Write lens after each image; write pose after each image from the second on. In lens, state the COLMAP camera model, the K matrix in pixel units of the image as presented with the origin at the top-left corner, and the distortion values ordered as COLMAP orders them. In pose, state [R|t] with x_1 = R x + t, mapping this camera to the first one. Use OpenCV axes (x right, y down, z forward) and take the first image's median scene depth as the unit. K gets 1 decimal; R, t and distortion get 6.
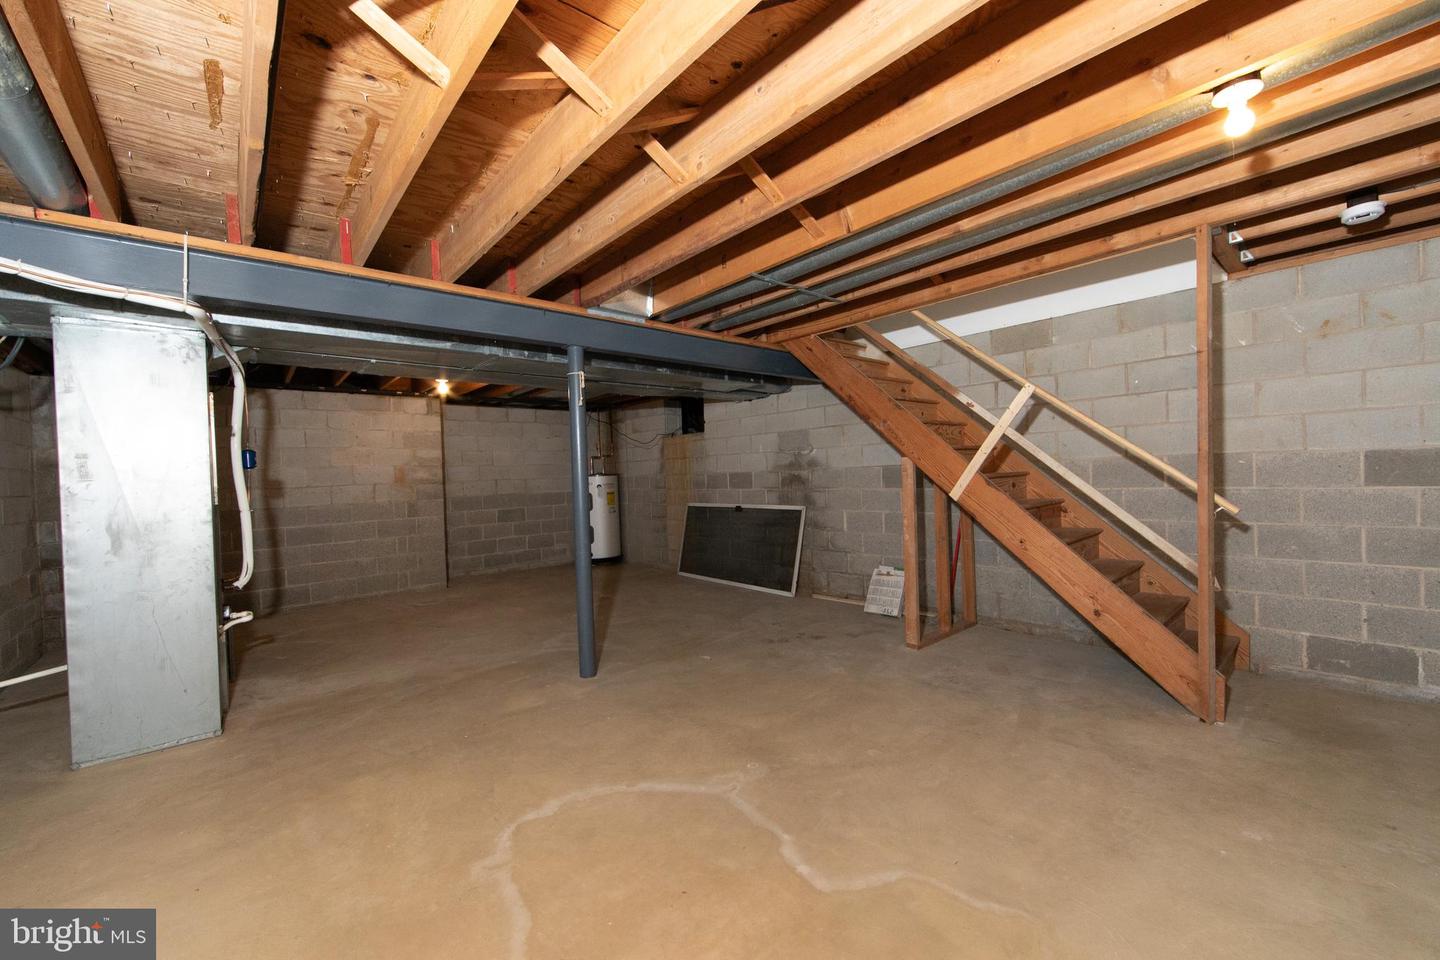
lens RADIAL K [[566.1, 0, 725.8], [0, 566.1, 486.1], [0, 0, 1]] dist [-0.006630, 0.000504]
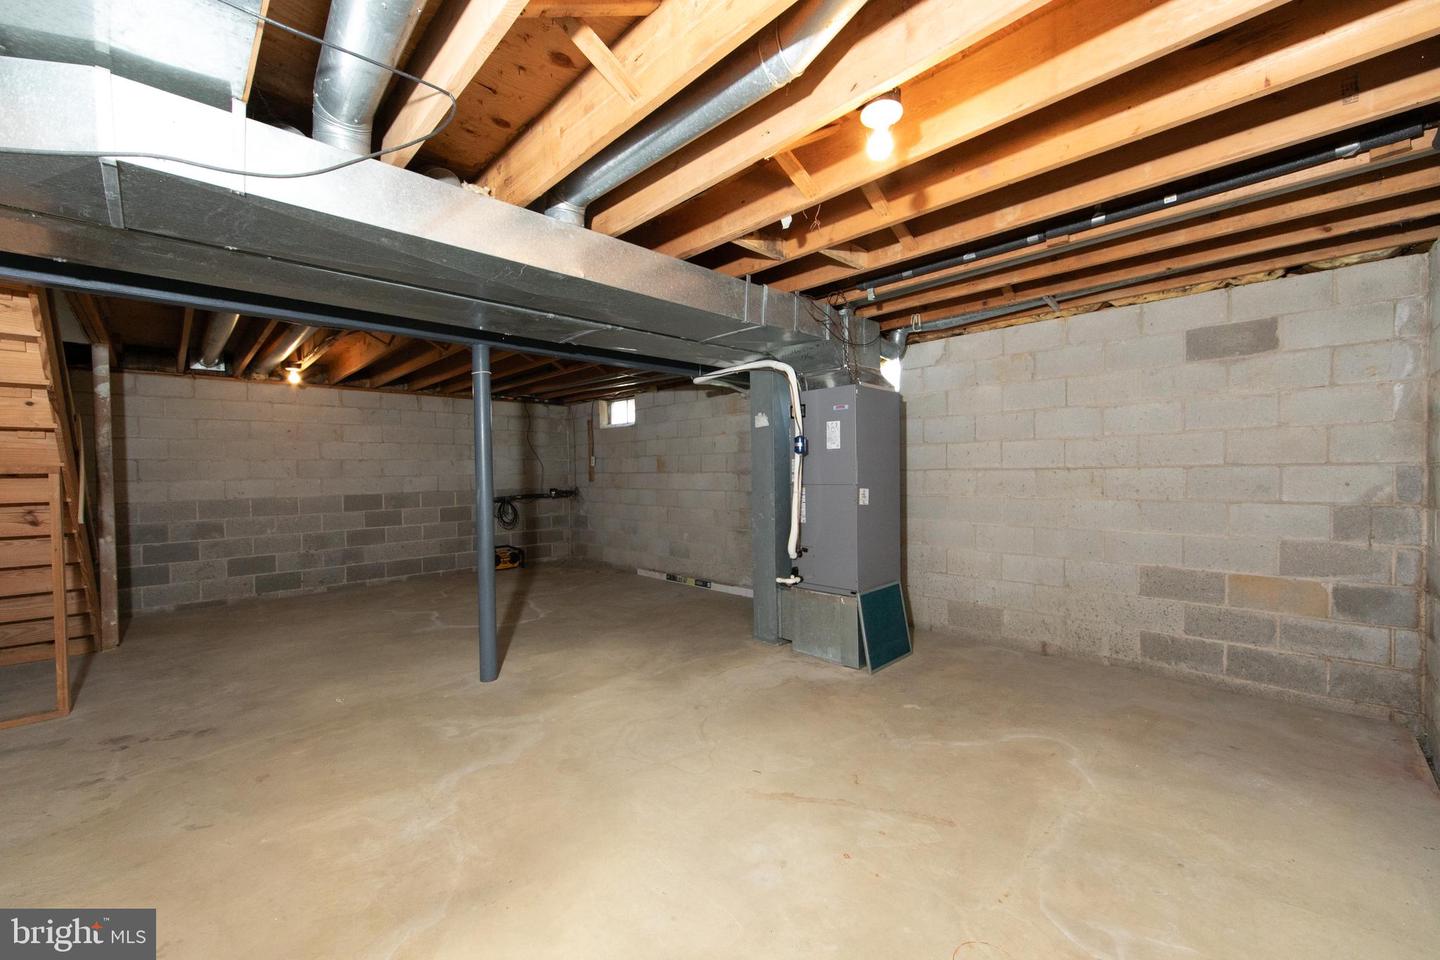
lens RADIAL K [[566.1, 0, 727.1], [0, 566.1, 472.6], [0, 0, 1]] dist [-0.006630, 0.000504]
pose [[-0.997622, 0.051787, -0.045479, -0.490145], [0.050471, 0.998286, 0.029621, -0.025443], [0.046935, 0.027255, -0.998526, 1.550292]]
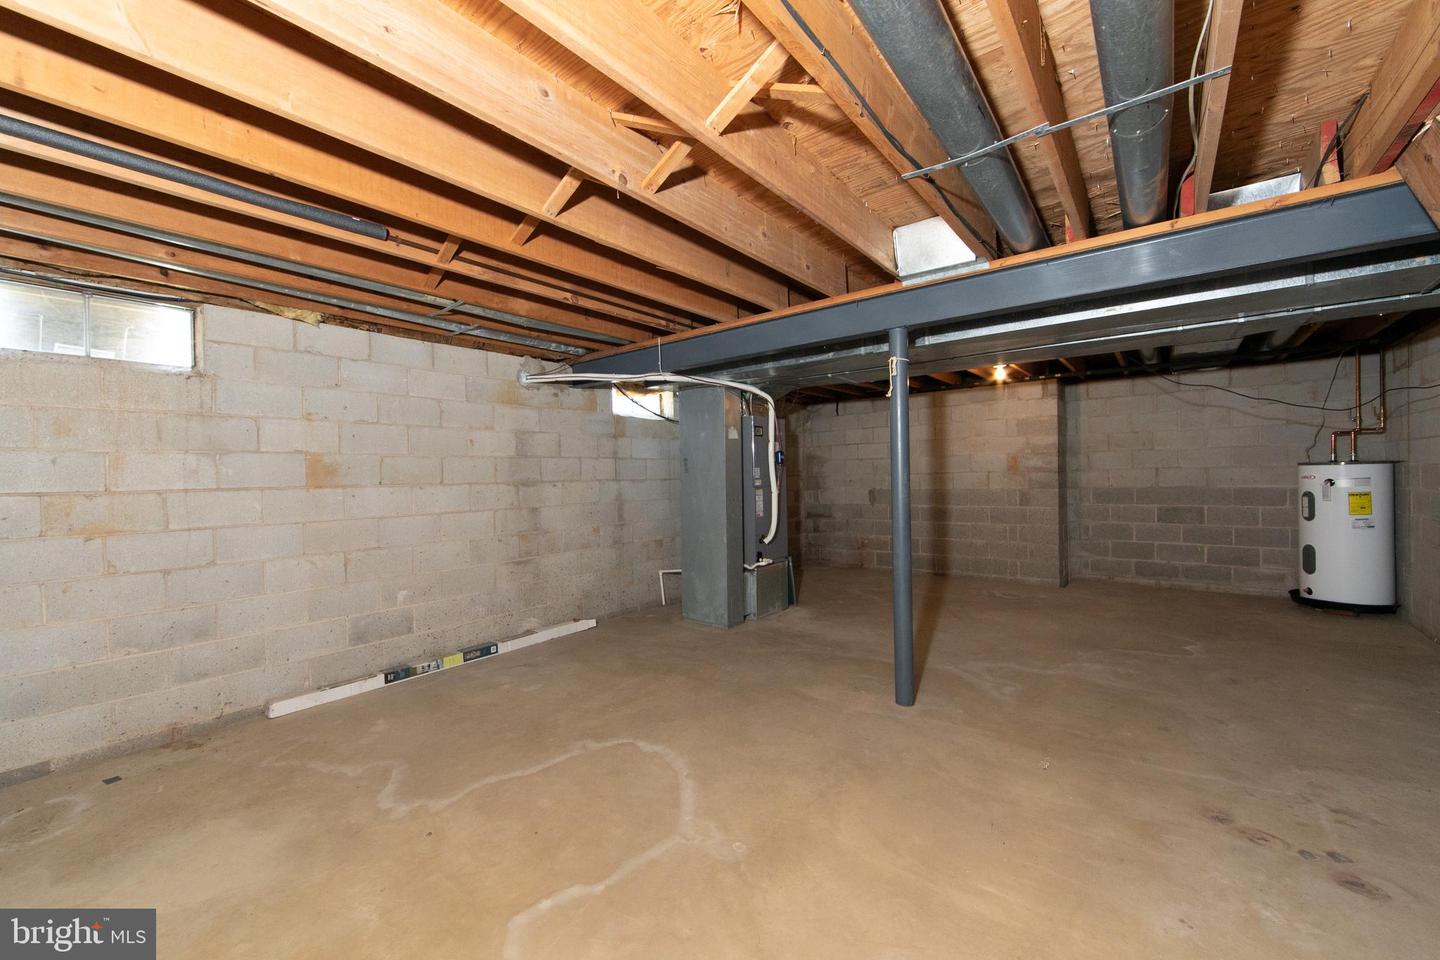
lens RADIAL K [[566.1, 0, 720.2], [0, 566.1, 478.9], [0, 0, 1]] dist [-0.006630, 0.000504]
pose [[0.169872, 0.037733, -0.984744, 0.435309], [-0.008367, 0.999286, 0.036847, -0.032866], [0.985431, 0.001980, 0.170066, 0.443930]]
